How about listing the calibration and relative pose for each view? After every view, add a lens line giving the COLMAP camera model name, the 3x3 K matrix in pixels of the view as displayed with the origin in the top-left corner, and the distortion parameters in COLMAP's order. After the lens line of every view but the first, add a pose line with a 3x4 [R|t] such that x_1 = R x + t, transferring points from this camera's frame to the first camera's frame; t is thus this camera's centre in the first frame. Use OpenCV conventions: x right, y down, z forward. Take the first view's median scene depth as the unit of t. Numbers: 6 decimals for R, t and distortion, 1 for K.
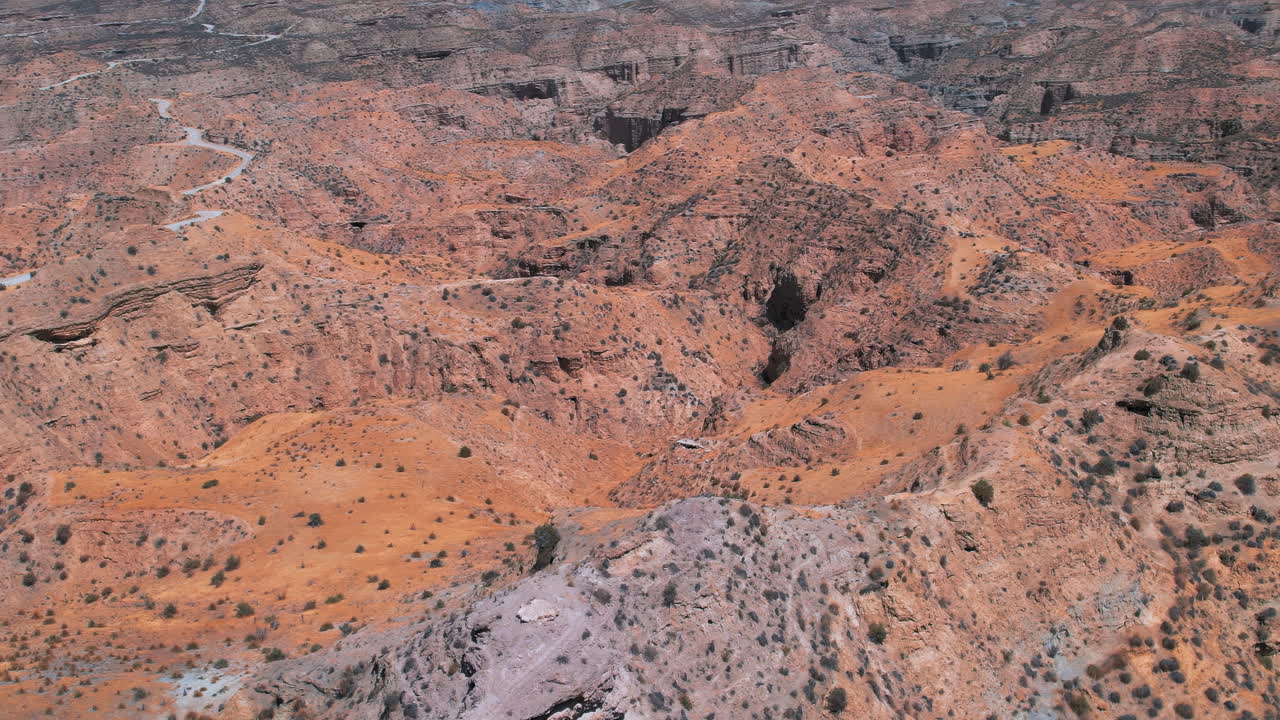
lens RADIAL K [[1636.0, 0, 640.0], [0, 1636.0, 360.0], [0, 0, 1]] dist [-0.024632, -0.060676]
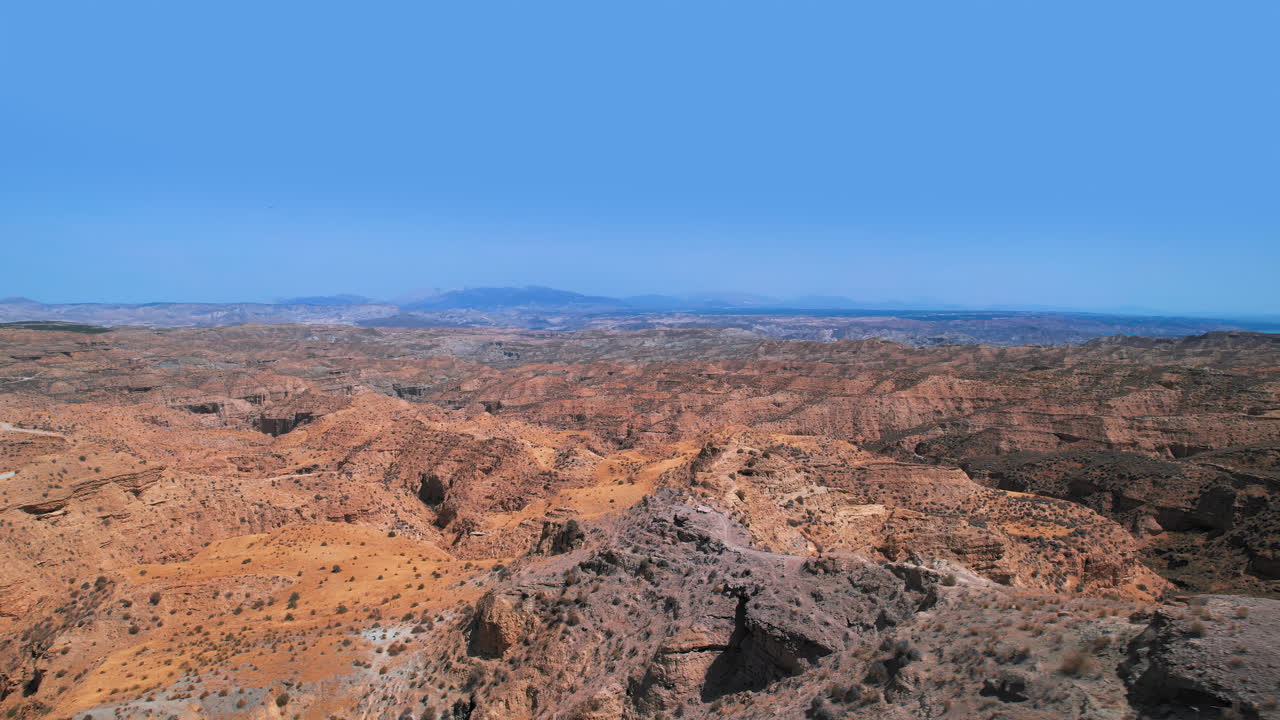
lens RADIAL K [[819.7, 0, 640.0], [0, 819.7, 360.0], [0, 0, 1]] dist [-0.086044, 0.079078]
pose [[0.883352, 0.017231, 0.468394, -0.181841], [0.094938, 0.972032, -0.214803, 0.055563], [-0.458995, 0.234215, 0.857011, 0.045294]]
